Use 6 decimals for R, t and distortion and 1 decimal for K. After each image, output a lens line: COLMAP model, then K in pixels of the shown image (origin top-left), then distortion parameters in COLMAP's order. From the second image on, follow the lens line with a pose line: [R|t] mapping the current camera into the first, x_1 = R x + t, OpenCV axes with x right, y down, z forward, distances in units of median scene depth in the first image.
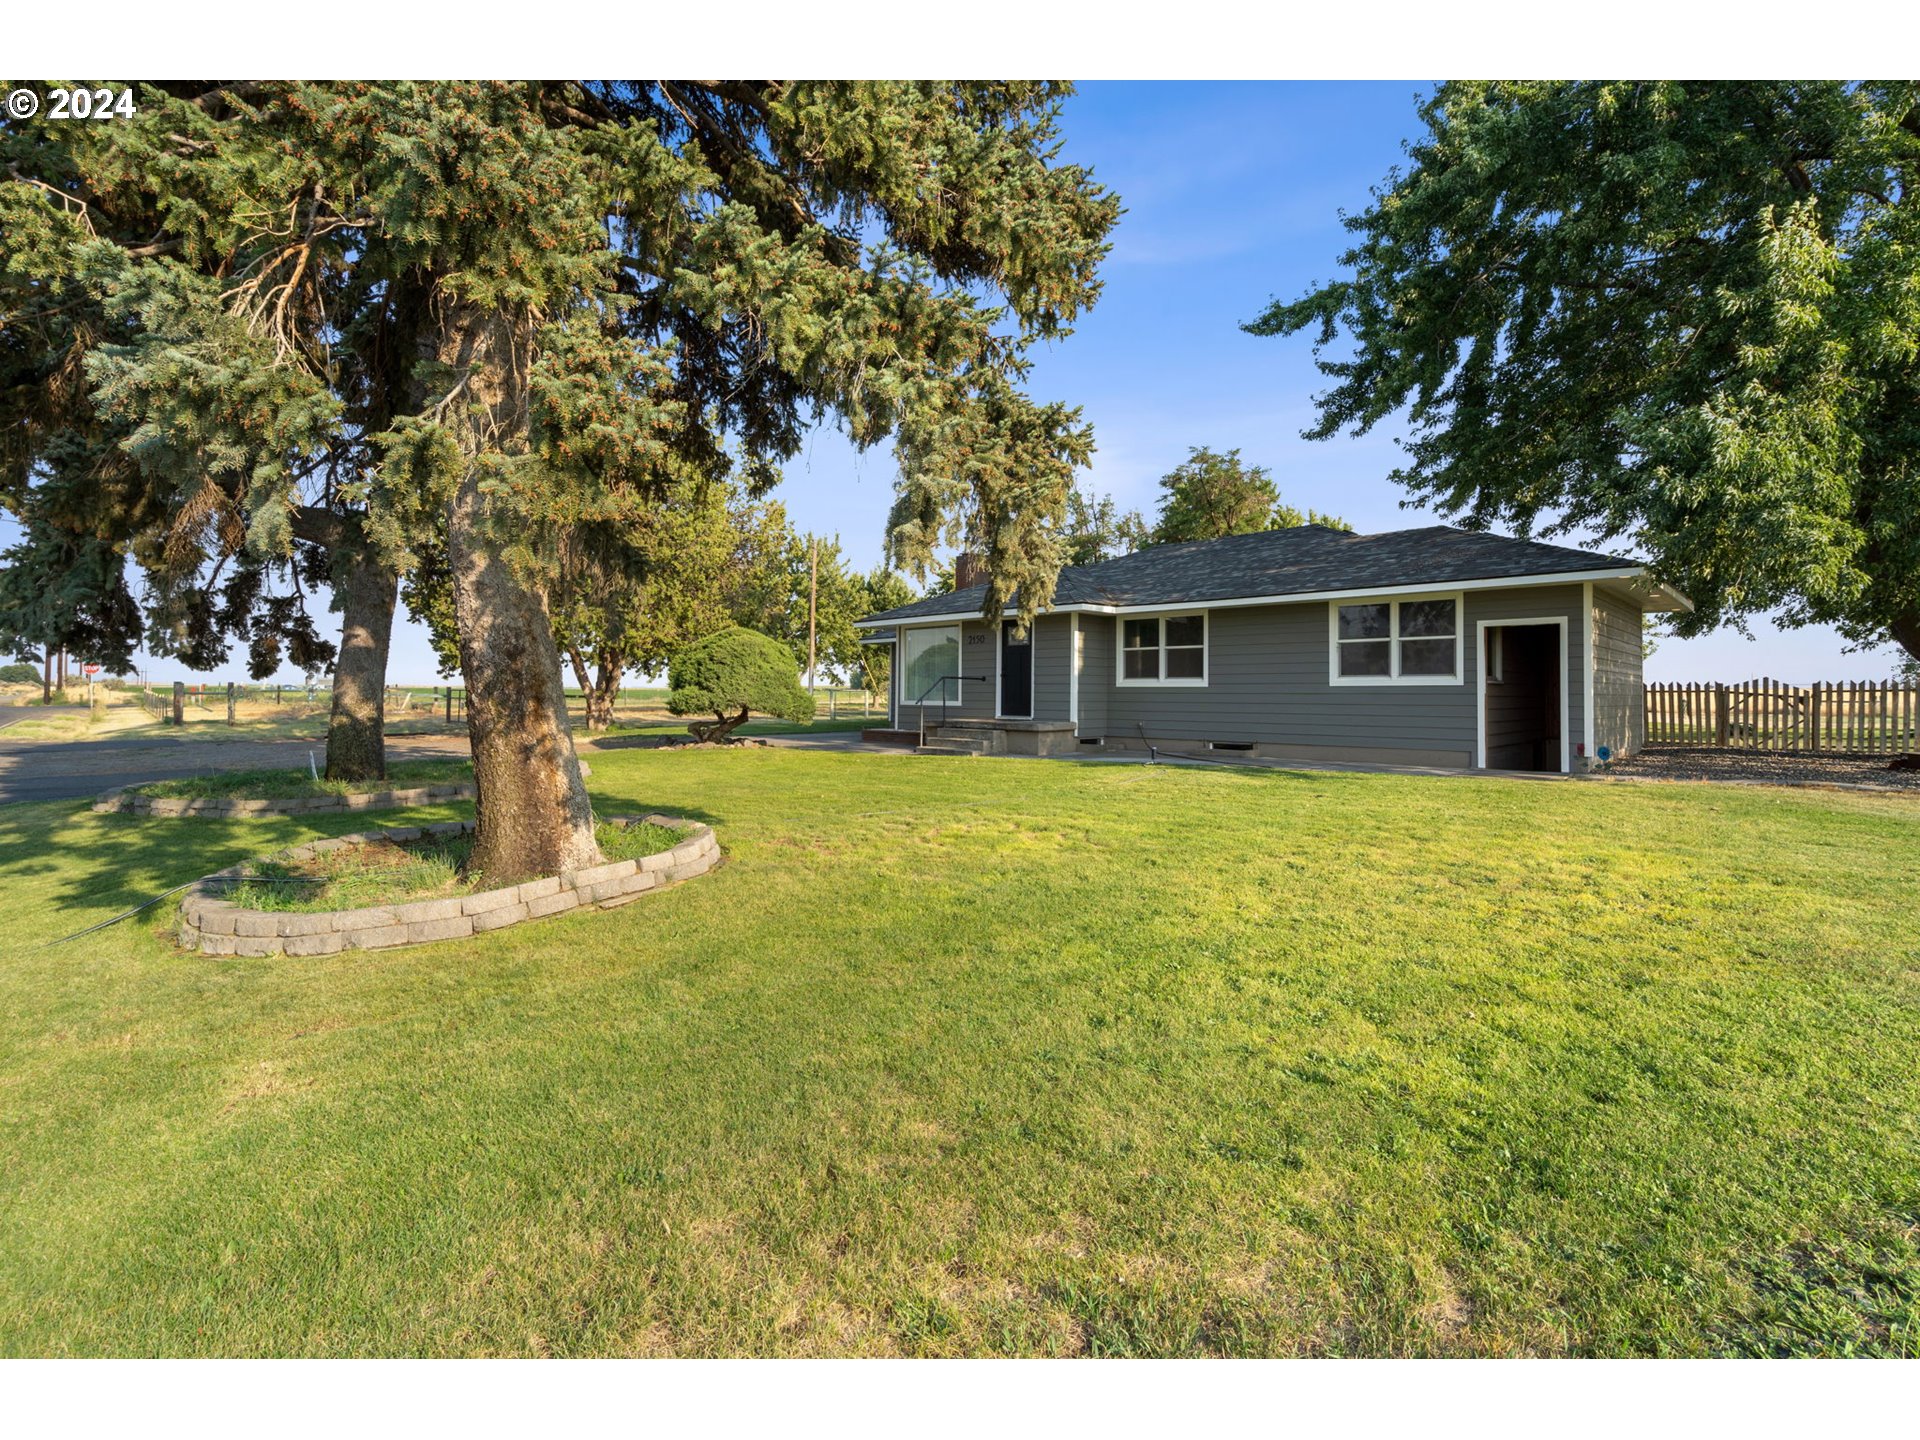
lens RADIAL K [[892.4, 0, 961.6], [0, 892.4, 689.6], [0, 0, 1]] dist [-0.002543, 0.000497]
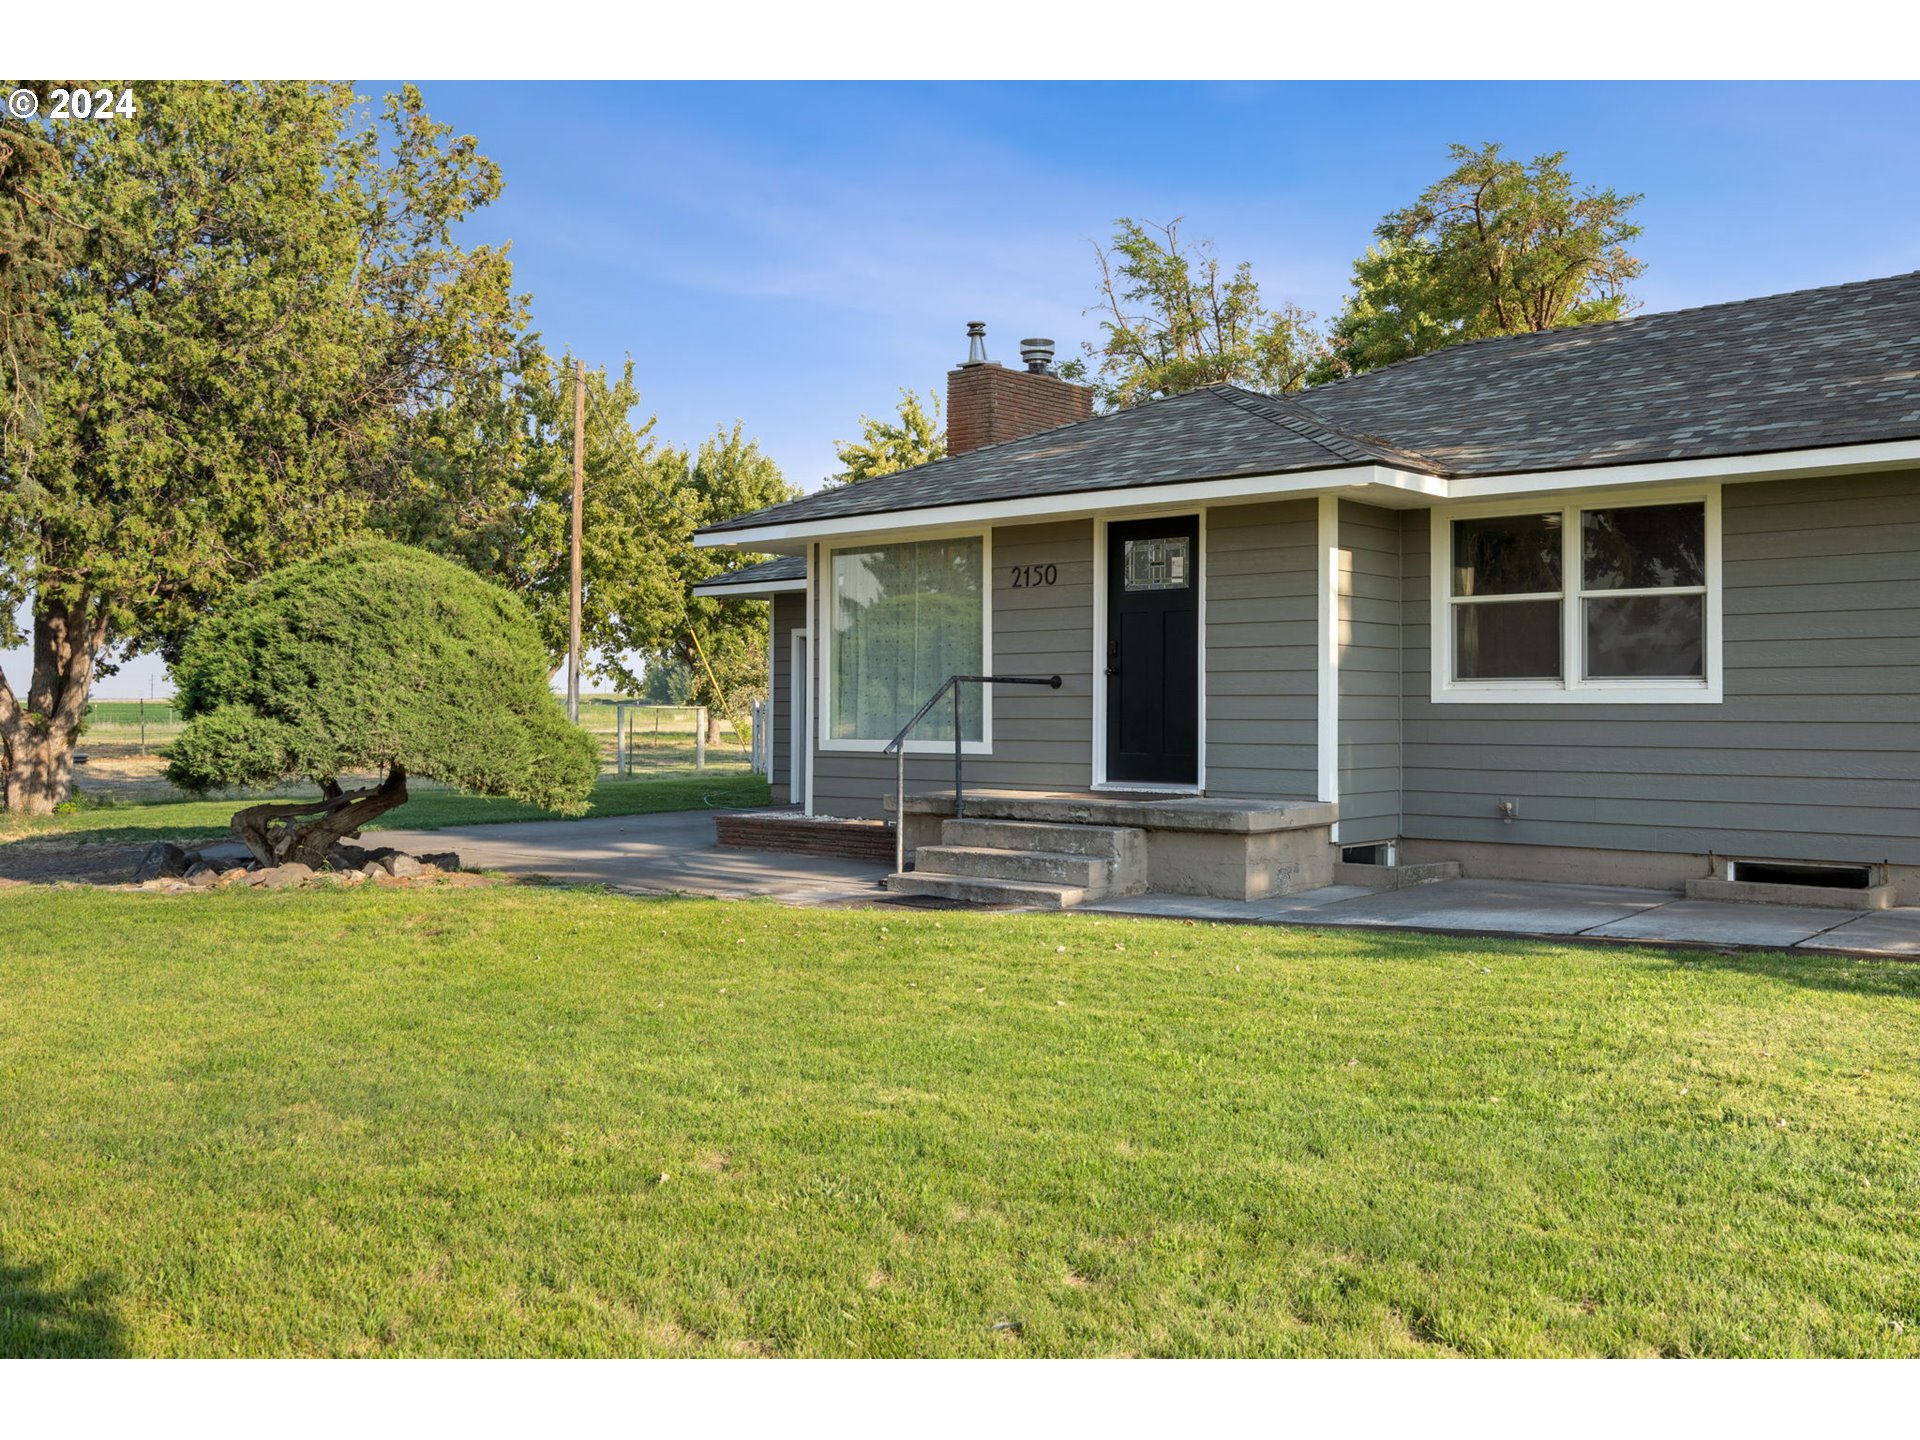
lens RADIAL K [[1727.0, 0, 956.4], [0, 1727.0, 745.9], [0, 0, 1]] dist [0.013570, 0.015215]
pose [[0.998578, -0.003766, 0.053172, -0.044814], [0.002348, 0.999640, 0.026719, -0.003975], [-0.053253, -0.026556, 0.998228, 0.237527]]
